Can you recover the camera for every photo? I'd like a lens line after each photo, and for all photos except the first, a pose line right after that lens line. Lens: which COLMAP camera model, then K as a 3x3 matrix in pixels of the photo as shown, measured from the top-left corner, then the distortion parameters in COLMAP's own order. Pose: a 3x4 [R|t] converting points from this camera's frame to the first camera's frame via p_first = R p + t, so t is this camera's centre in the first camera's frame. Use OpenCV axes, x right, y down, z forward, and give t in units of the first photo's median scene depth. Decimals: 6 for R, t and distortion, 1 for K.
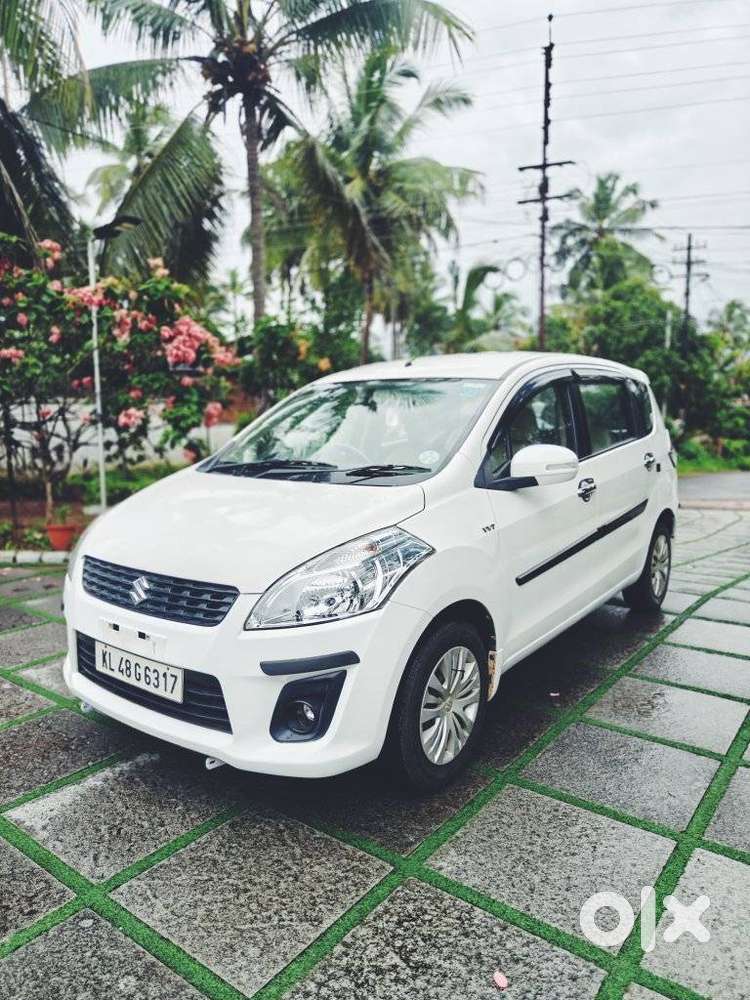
lens RADIAL K [[715.9, 0, 367.8], [0, 715.9, 503.7], [0, 0, 1]] dist [-0.009253, 0.014255]
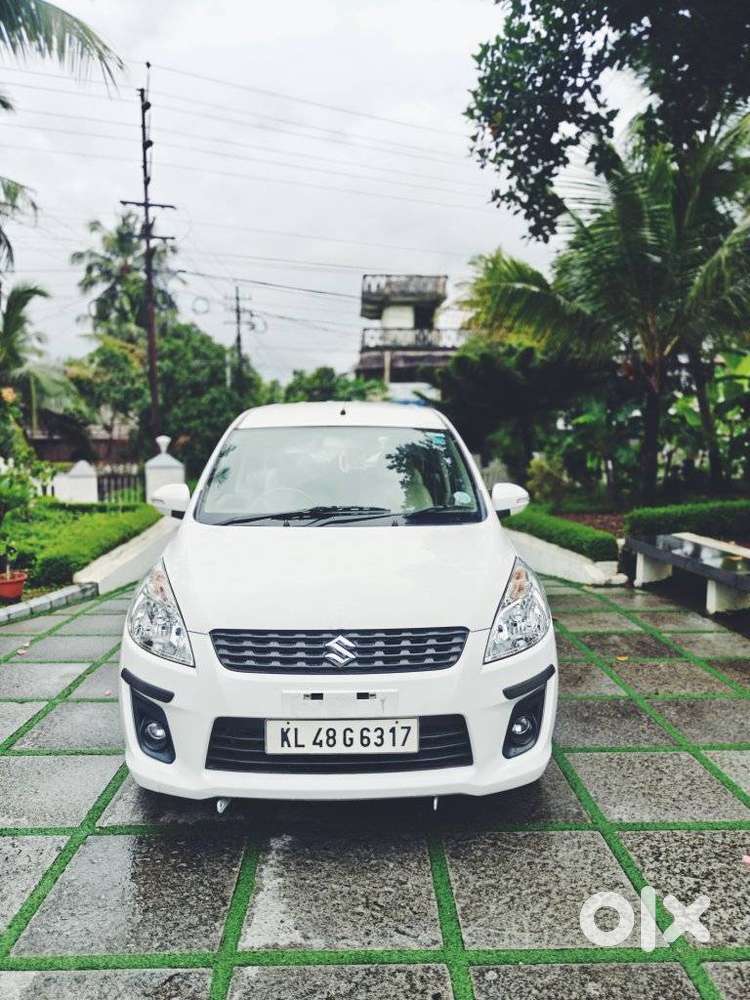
lens RADIAL K [[715.9, 0, 367.1], [0, 715.9, 503.4], [0, 0, 1]] dist [-0.009253, 0.014255]
pose [[0.773111, -0.053268, 0.632030, -0.759995], [0.080231, 0.996676, -0.014140, -0.050740], [-0.629176, 0.061640, 0.774815, 0.195408]]
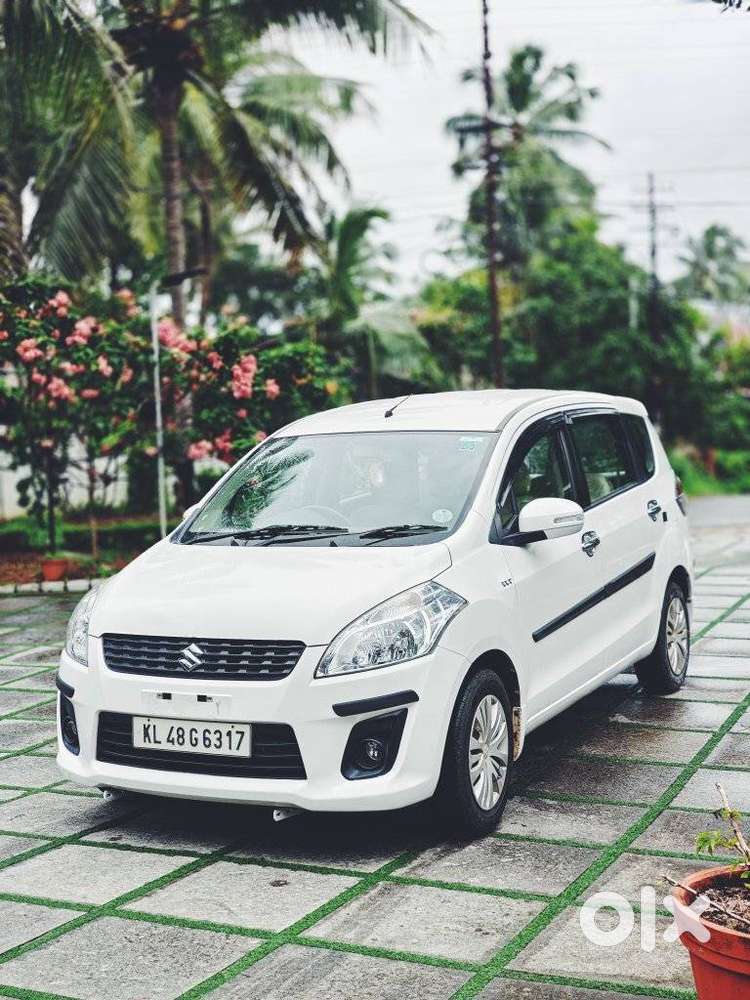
lens RADIAL K [[1414.6, 0, 363.5], [0, 1414.6, 473.6], [0, 0, 1]] dist [0.093154, 0.000000]
pose [[0.984712, -0.042136, 0.169019, -0.351683], [0.058747, 0.993789, -0.094511, 0.056715], [-0.163987, 0.102995, 0.981071, -0.925076]]
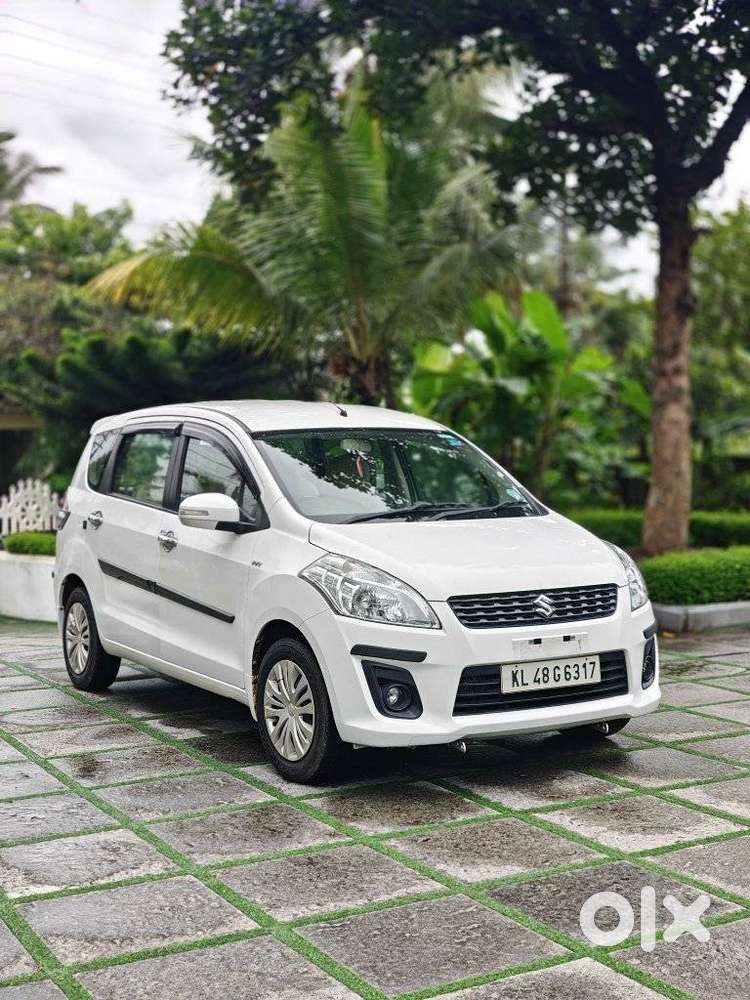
lens RADIAL K [[1414.6, 0, 376.4], [0, 1414.6, 498.2], [0, 0, 1]] dist [0.093154, 0.000000]
pose [[0.377946, -0.032196, 0.925268, -2.227211], [0.139715, 0.989933, -0.022624, -0.035632], [-0.915225, 0.137824, 0.378640, 0.294355]]
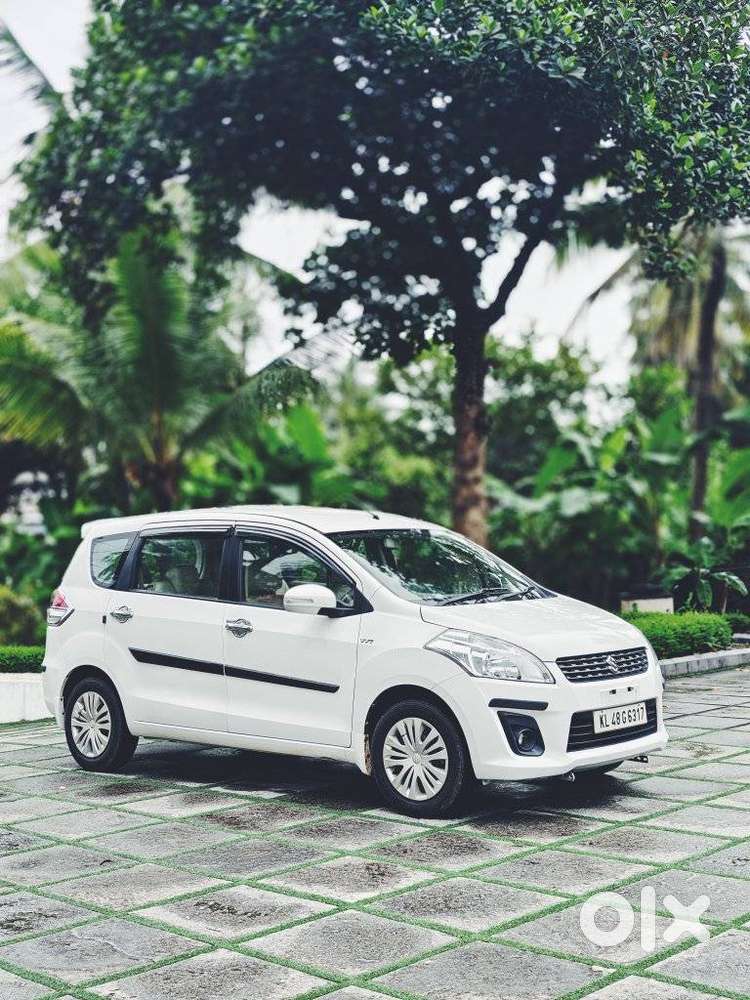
lens RADIAL K [[1414.6, 0, 383.2], [0, 1414.6, 491.8], [0, 0, 1]] dist [0.093154, 0.000000]
pose [[0.080440, 0.040908, 0.995920, -2.925201], [0.163670, 0.985054, -0.053681, -0.137902], [-0.983230, 0.167320, 0.072542, 1.033049]]
